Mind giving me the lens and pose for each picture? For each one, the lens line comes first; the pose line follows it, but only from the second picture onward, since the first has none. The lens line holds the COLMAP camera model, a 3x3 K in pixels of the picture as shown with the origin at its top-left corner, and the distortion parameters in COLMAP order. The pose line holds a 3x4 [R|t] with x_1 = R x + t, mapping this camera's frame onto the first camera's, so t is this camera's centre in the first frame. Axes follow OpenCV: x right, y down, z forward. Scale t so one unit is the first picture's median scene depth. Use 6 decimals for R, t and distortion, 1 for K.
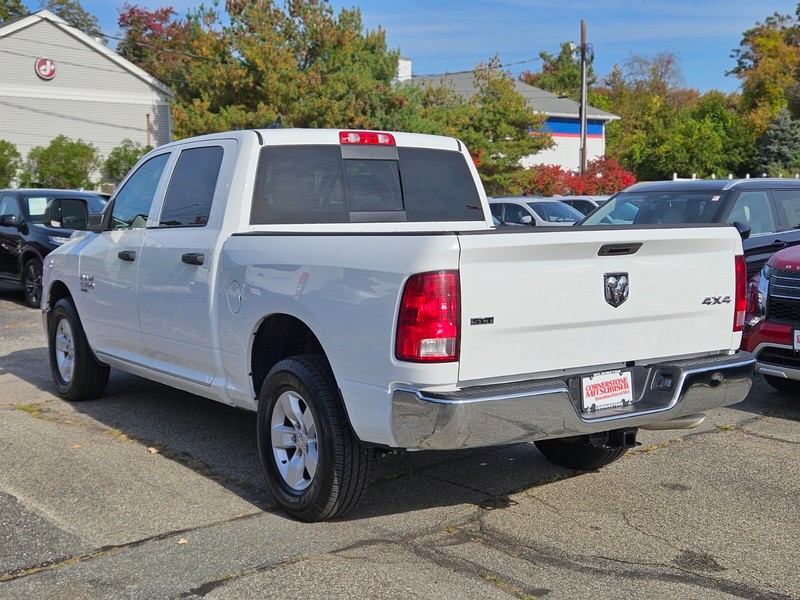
lens RADIAL K [[1105.9, 0, 413.9], [0, 1105.9, 315.6], [0, 0, 1]] dist [0.091215, 0.039115]
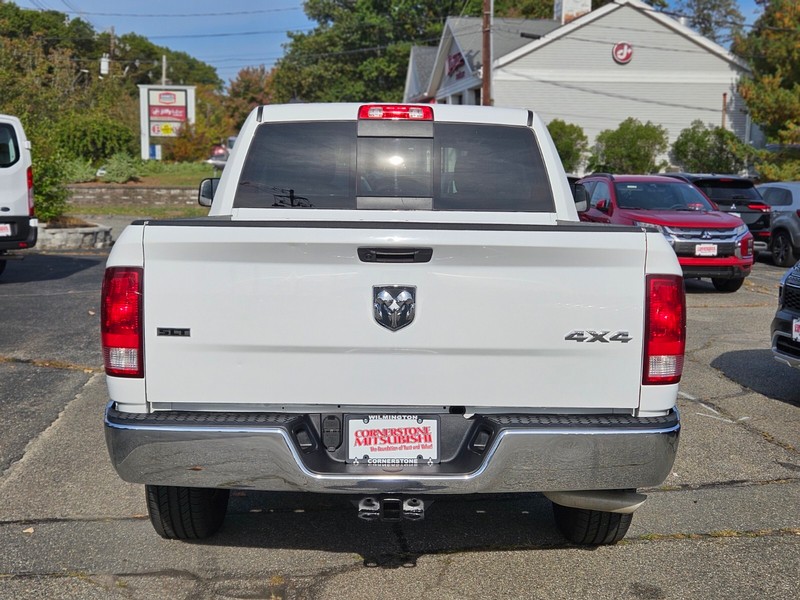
lens RADIAL K [[1107.8, 0, 401.8], [0, 1107.8, 303.0], [0, 0, 1]] dist [0.077856, -0.021221]
pose [[0.821808, 0.079822, -0.564145, 0.552673], [-0.077433, 0.996598, 0.028212, -0.044066], [0.564478, 0.020499, 0.825193, 0.349542]]
